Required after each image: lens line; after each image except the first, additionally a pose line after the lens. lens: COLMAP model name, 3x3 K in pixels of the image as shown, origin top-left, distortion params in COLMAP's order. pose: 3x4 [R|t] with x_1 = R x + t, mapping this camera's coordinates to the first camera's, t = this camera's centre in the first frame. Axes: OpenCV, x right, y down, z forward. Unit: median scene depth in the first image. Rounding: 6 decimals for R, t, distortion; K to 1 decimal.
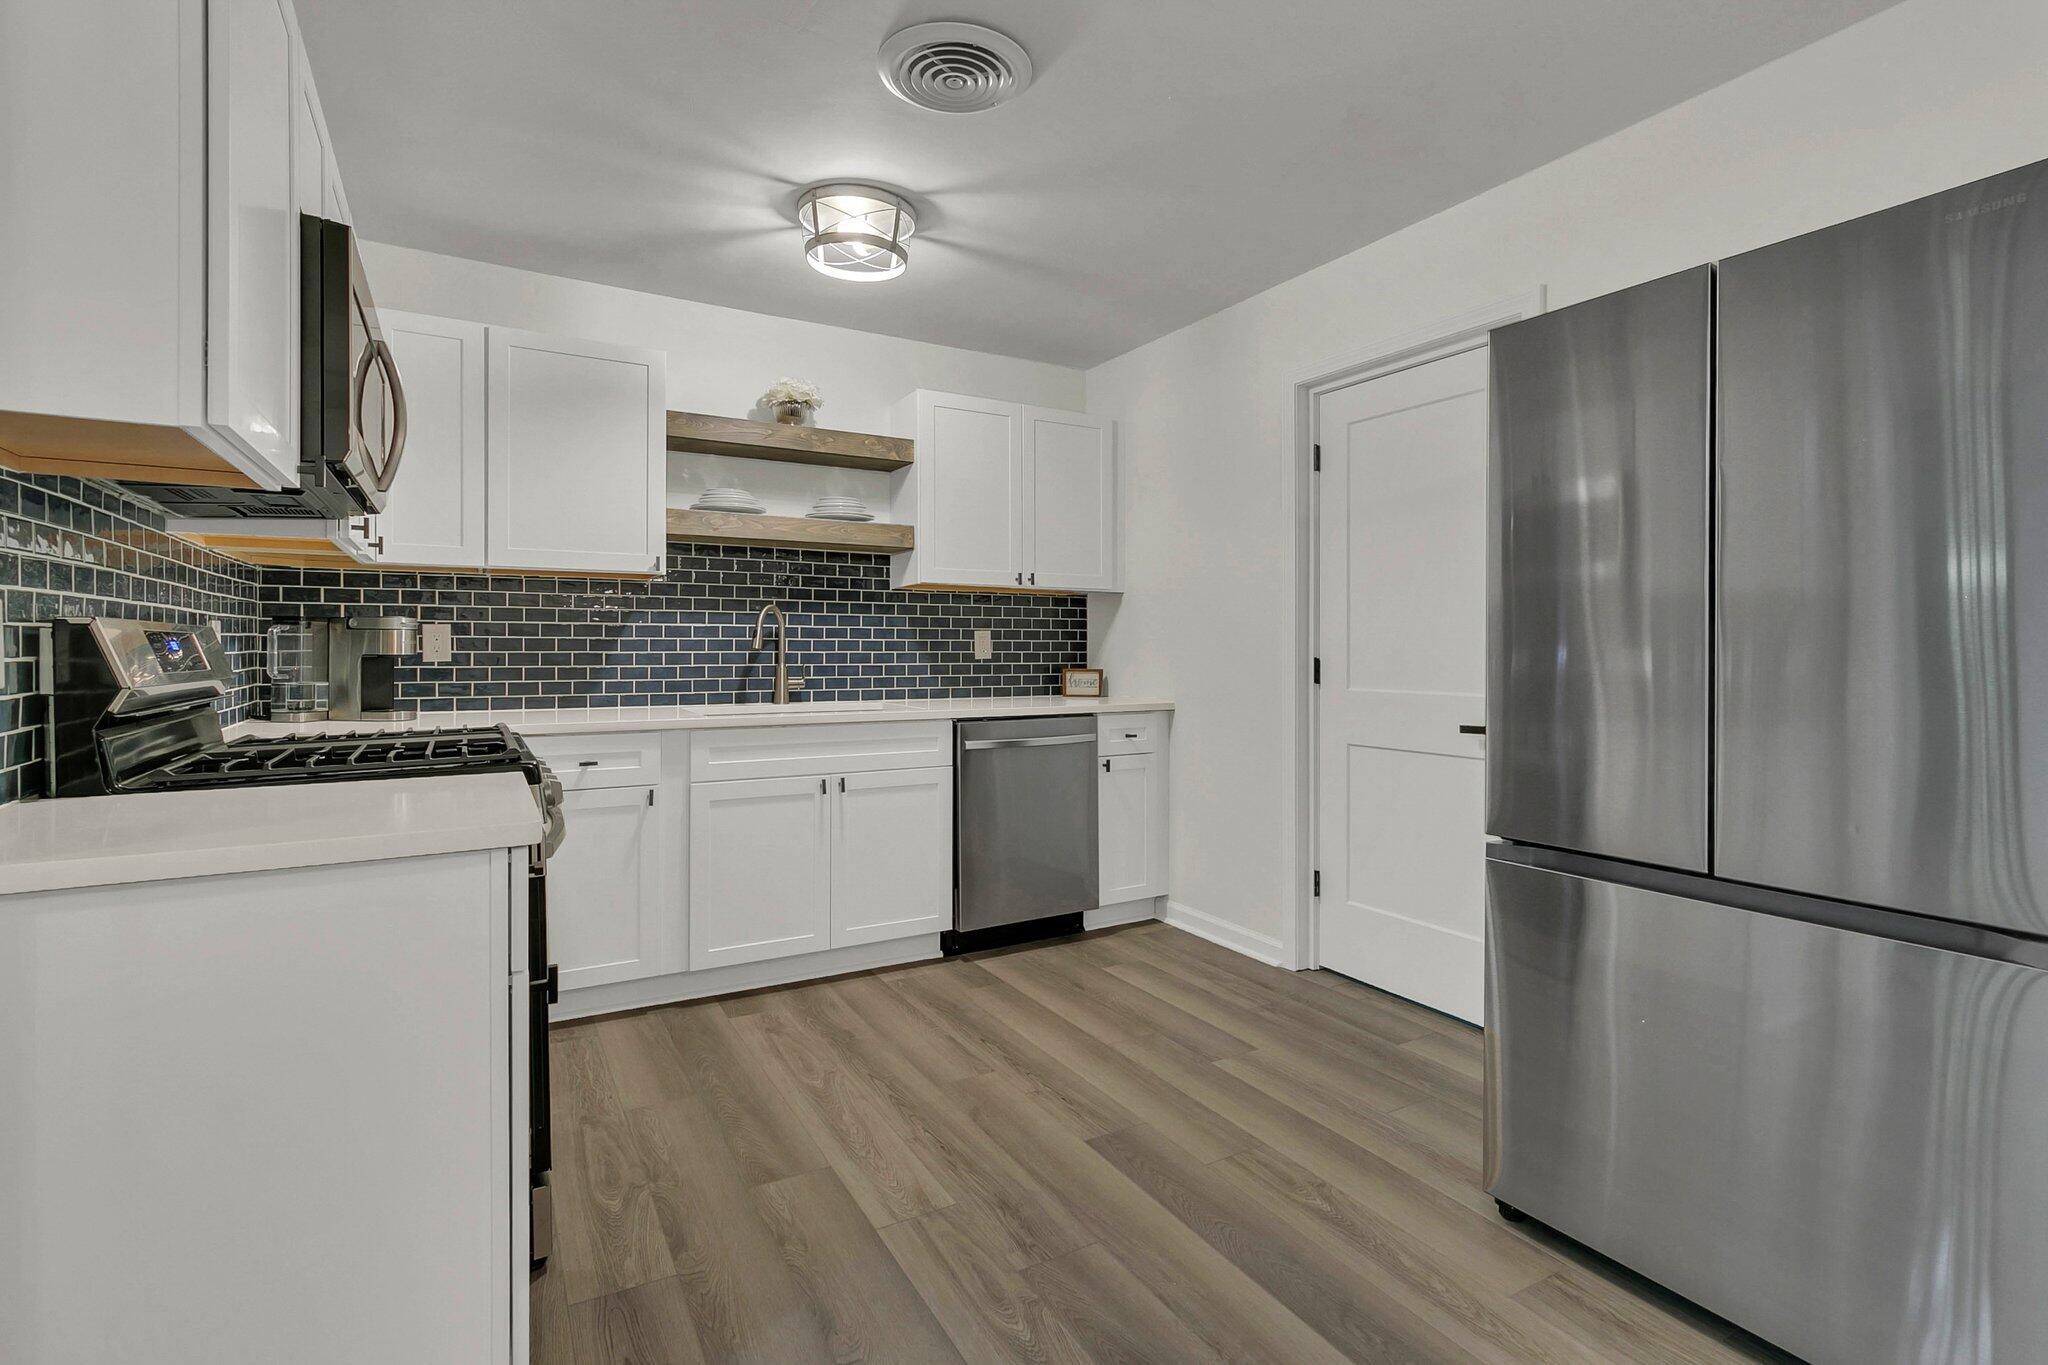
lens RADIAL K [[968.7, 0, 1033.3], [0, 968.7, 645.5], [0, 0, 1]] dist [0.002180, -0.000075]
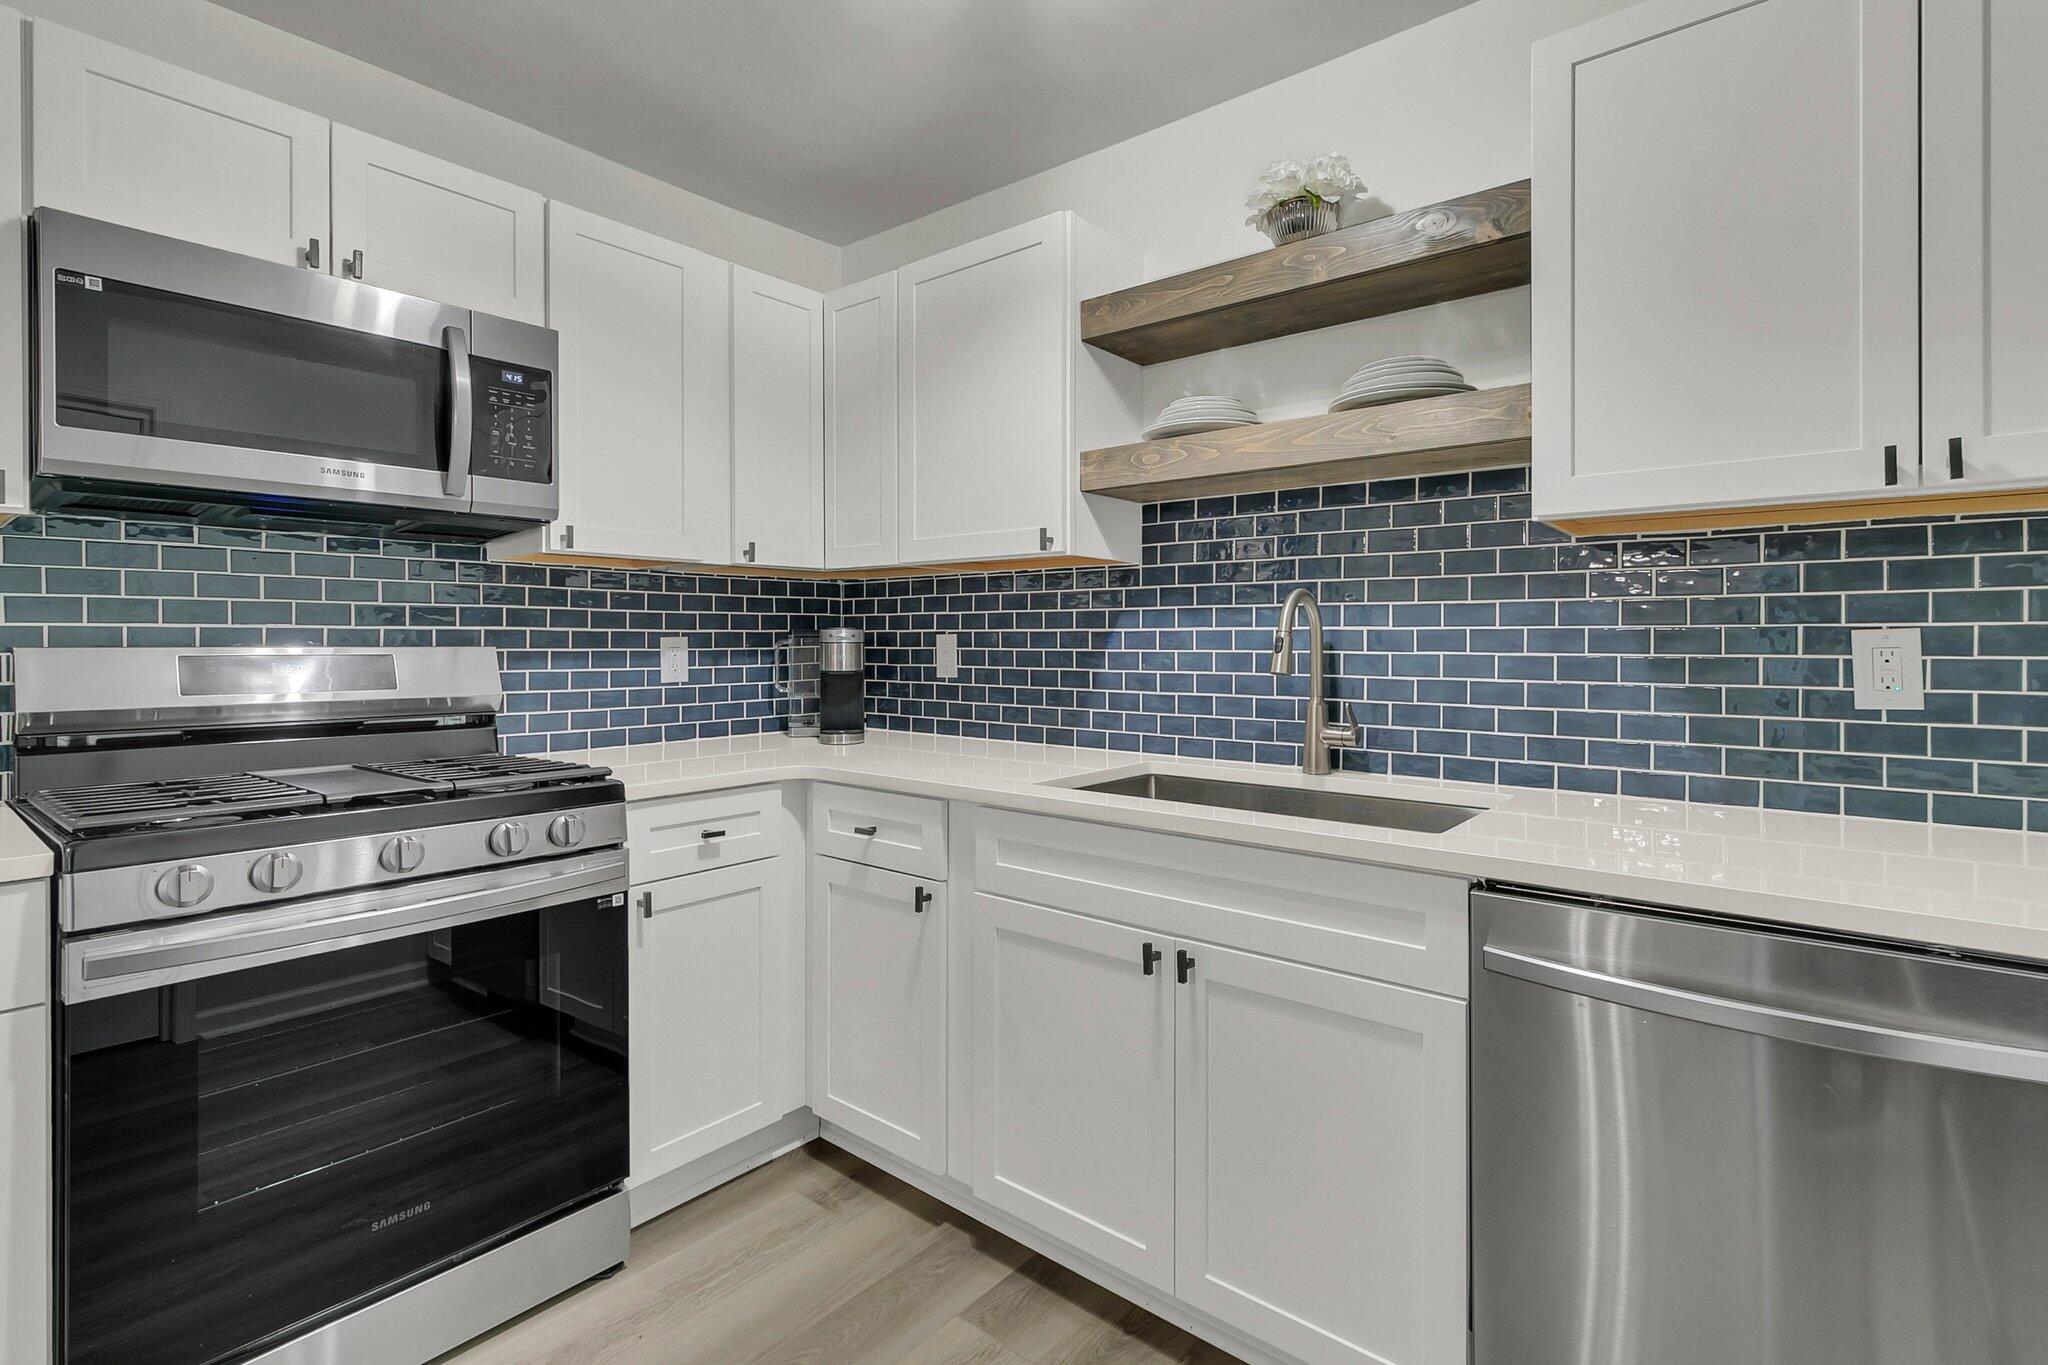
lens RADIAL K [[968.7, 0, 1033.3], [0, 968.7, 645.5], [0, 0, 1]] dist [0.002180, -0.000075]
pose [[0.351762, 0.002202, -0.936087, 0.195867], [0.001636, 0.999994, 0.002967, -0.012791], [0.936088, -0.002575, 0.351757, 0.679368]]
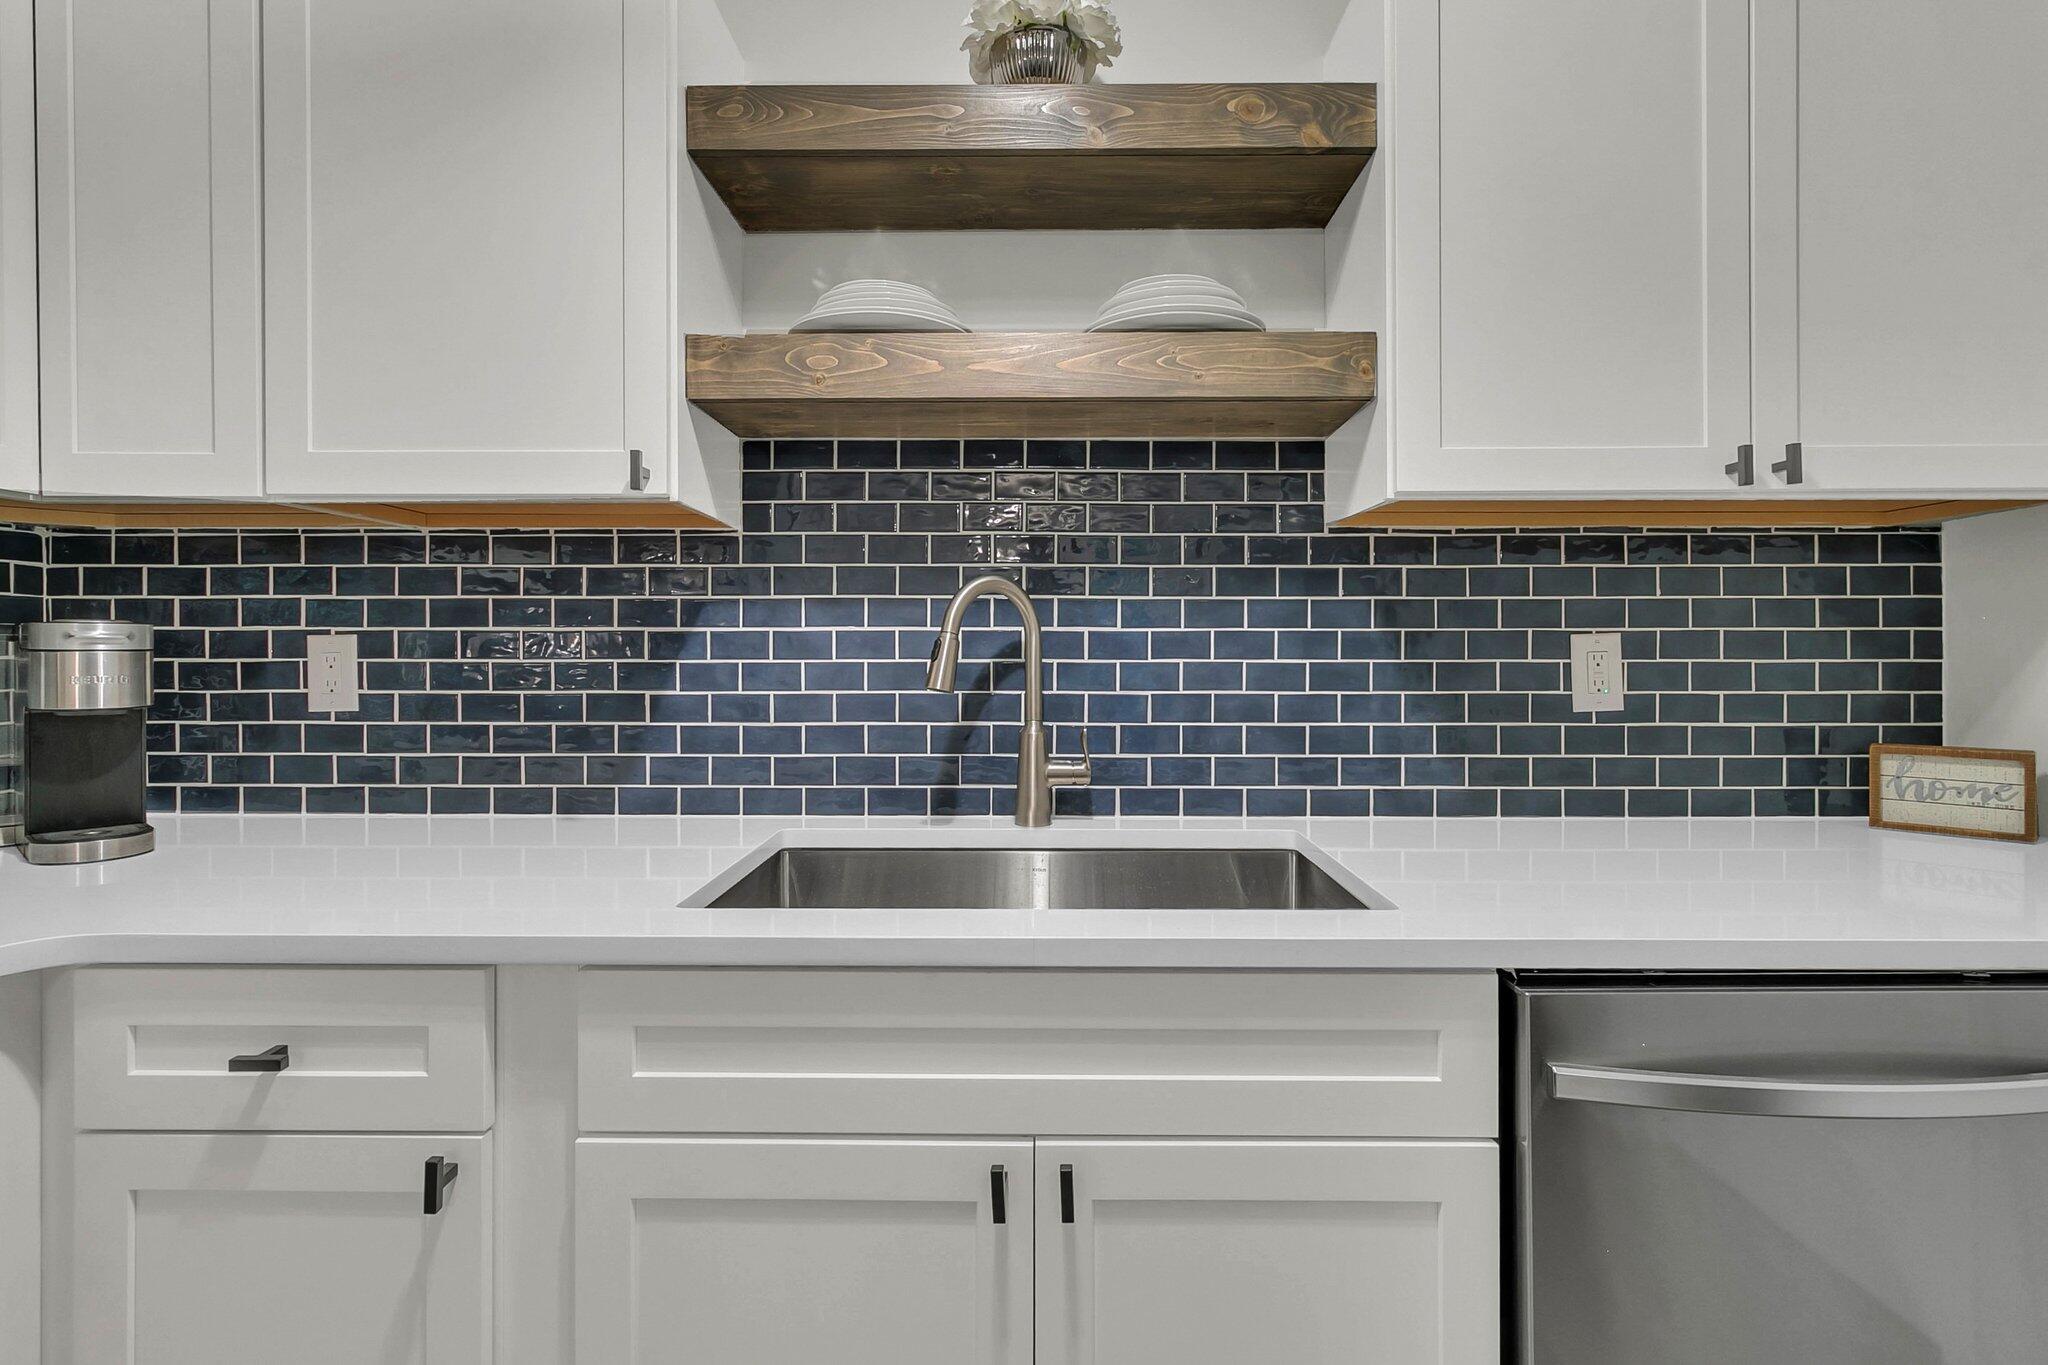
lens RADIAL K [[990.5, 0, 1035.7], [0, 990.5, 648.7], [0, 0, 1]] dist [0.002164, -0.000210]
pose [[0.860857, -0.002082, -0.508843, -0.051159], [0.003676, 0.999991, 0.002128, -0.013118], [0.508834, -0.003702, 0.860856, 0.664243]]
